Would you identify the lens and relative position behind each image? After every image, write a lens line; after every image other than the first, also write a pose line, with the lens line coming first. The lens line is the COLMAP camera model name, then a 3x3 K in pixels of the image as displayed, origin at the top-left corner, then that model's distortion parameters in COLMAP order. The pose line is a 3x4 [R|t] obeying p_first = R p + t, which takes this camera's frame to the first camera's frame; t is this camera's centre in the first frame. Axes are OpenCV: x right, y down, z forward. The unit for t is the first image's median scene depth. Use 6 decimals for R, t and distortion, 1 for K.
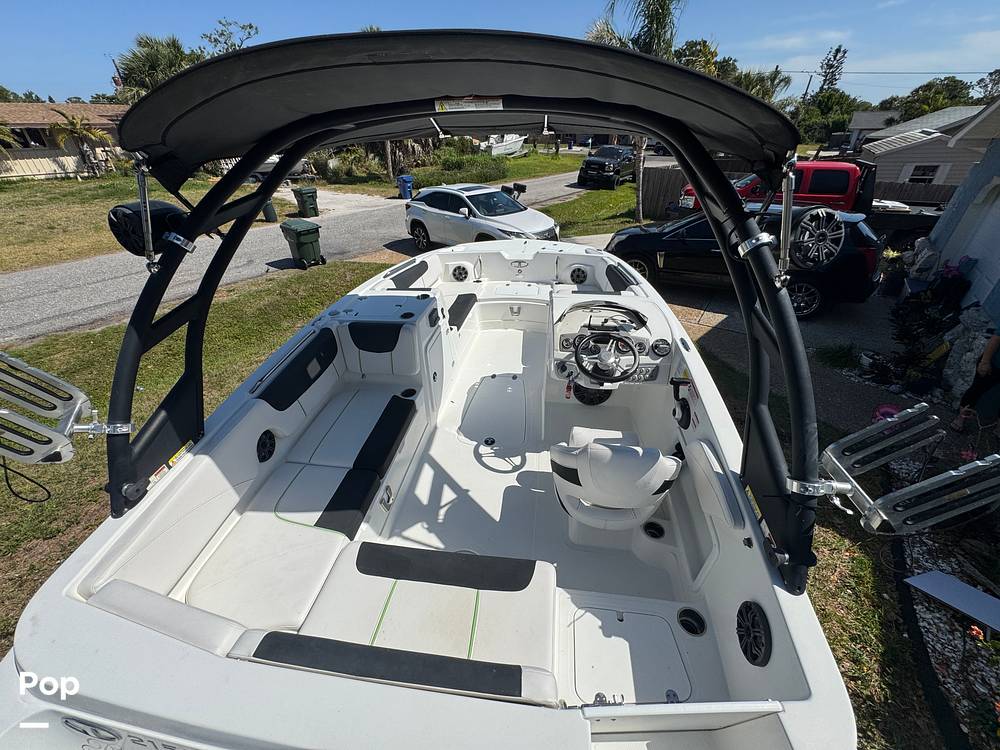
lens RADIAL K [[405.3, 0, 496.4], [0, 405.3, 370.1], [0, 0, 1]] dist [-0.007058, 0.001789]
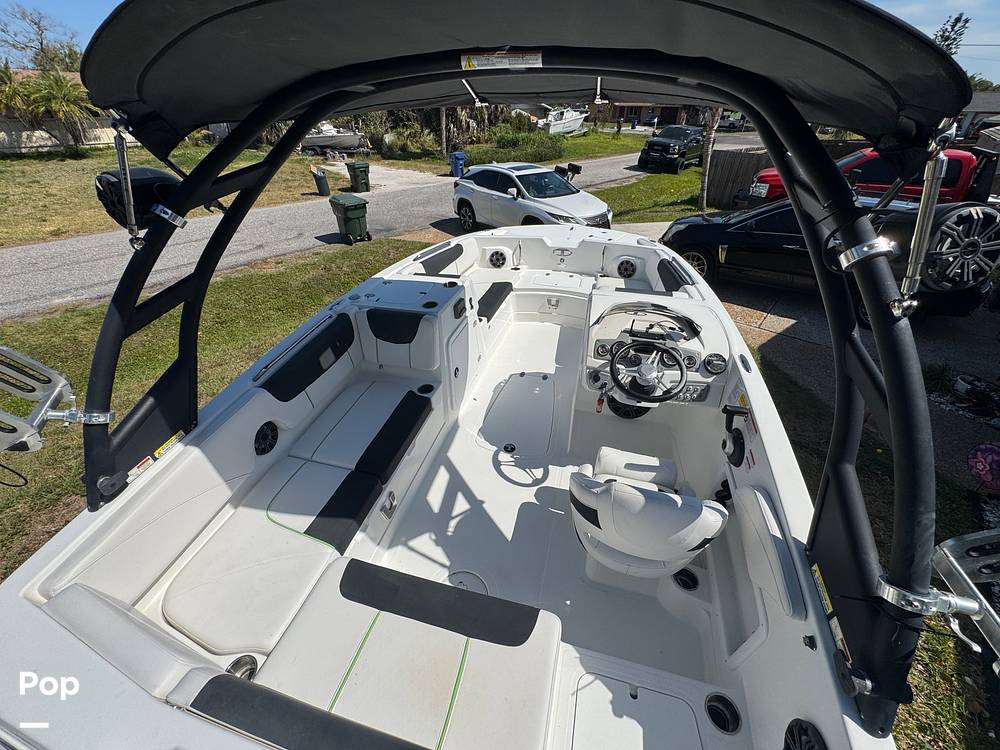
lens RADIAL K [[405.3, 0, 499.9], [0, 405.3, 369.5], [0, 0, 1]] dist [-0.007058, 0.001789]
pose [[0.992728, 0.076488, -0.092954, 0.043667], [-0.072762, 0.996429, 0.042841, -0.052839], [0.095899, -0.035766, 0.994748, 0.128440]]
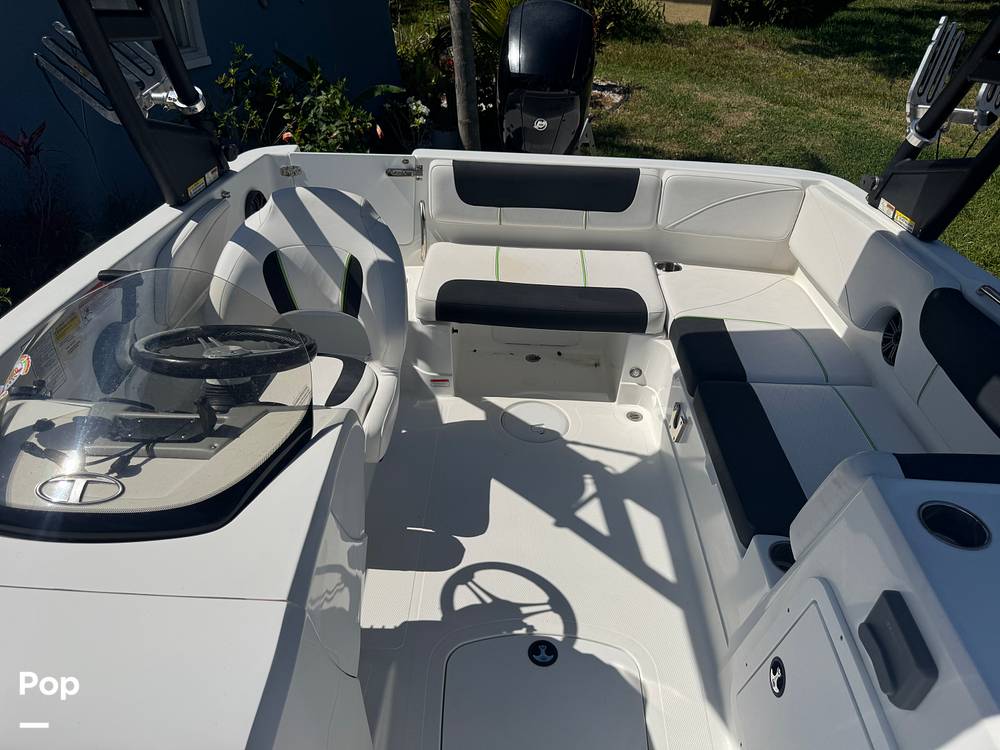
lens RADIAL K [[713.3, 0, 495.9], [0, 713.3, 377.7], [0, 0, 1]] dist [0.062357, -0.083242]
pose [[-0.994249, 0.049459, -0.094987, 0.101344], [-0.068422, 0.388948, 0.918715, -0.706685], [0.082384, 0.919931, -0.383327, 1.421563]]
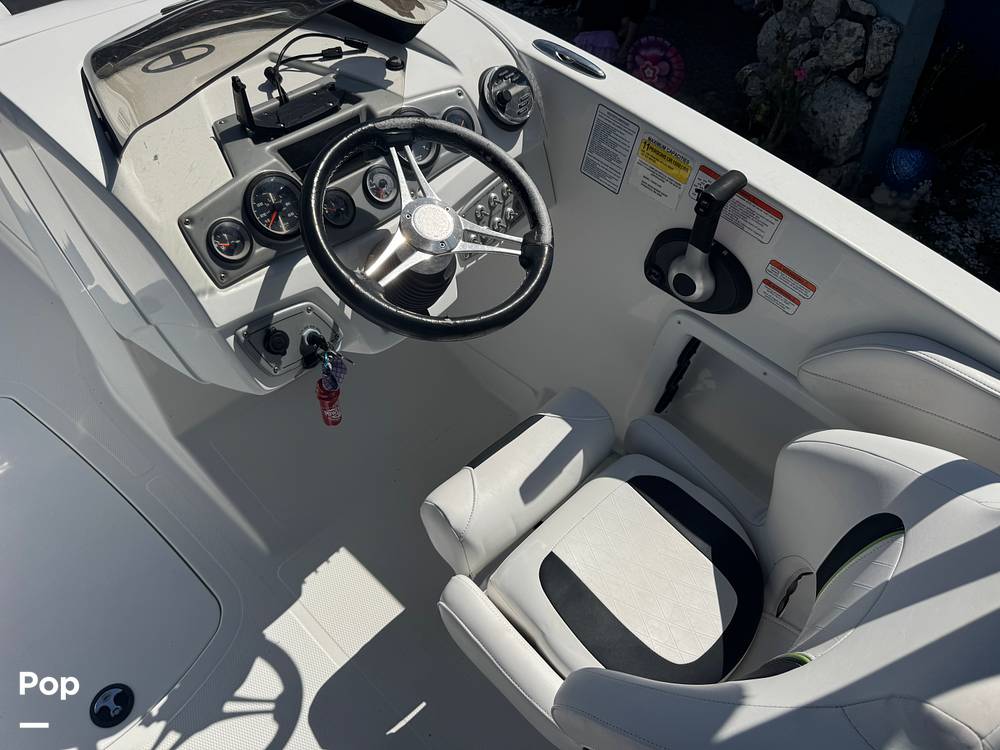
lens RADIAL K [[713.3, 0, 504.2], [0, 713.3, 377.7], [0, 0, 1]] dist [0.062357, -0.083242]
pose [[0.581549, -0.598629, 0.550858, -0.001162], [0.375440, 0.798208, 0.471072, -0.159837], [-0.721696, -0.067137, 0.688946, 0.719416]]
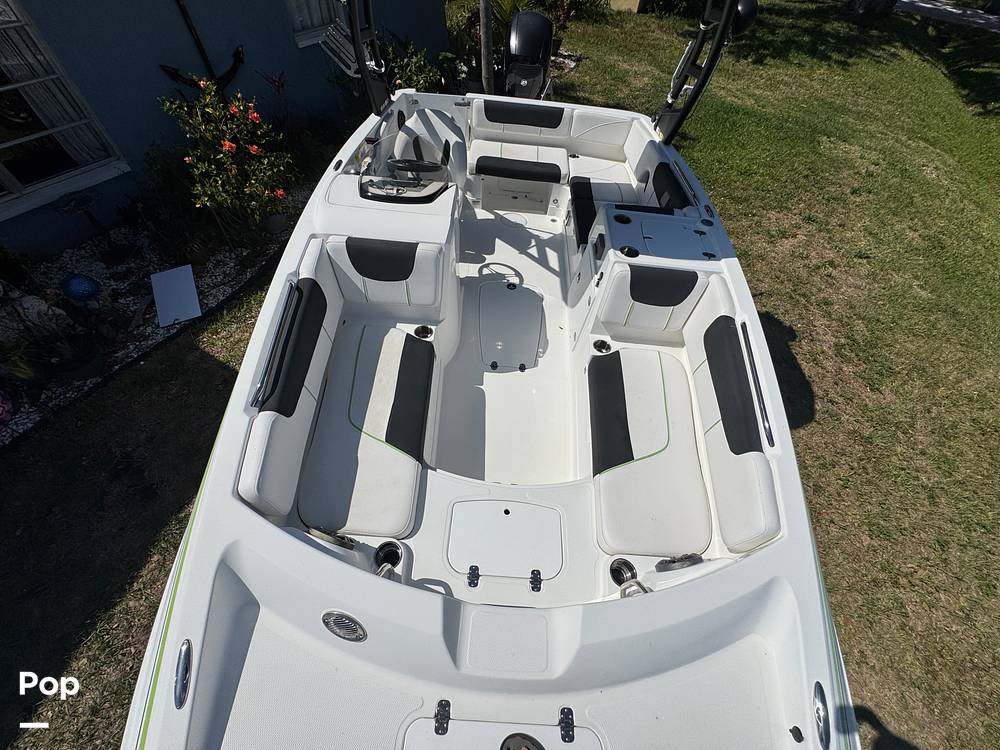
lens RADIAL K [[405.3, 0, 499.4], [0, 405.3, 377.9], [0, 0, 1]] dist [-0.007058, 0.001789]
pose [[-0.994508, 0.040579, -0.096477, 0.185649], [-0.092392, 0.092726, 0.991396, -1.251623], [0.049176, 0.994864, -0.088467, 1.880433]]
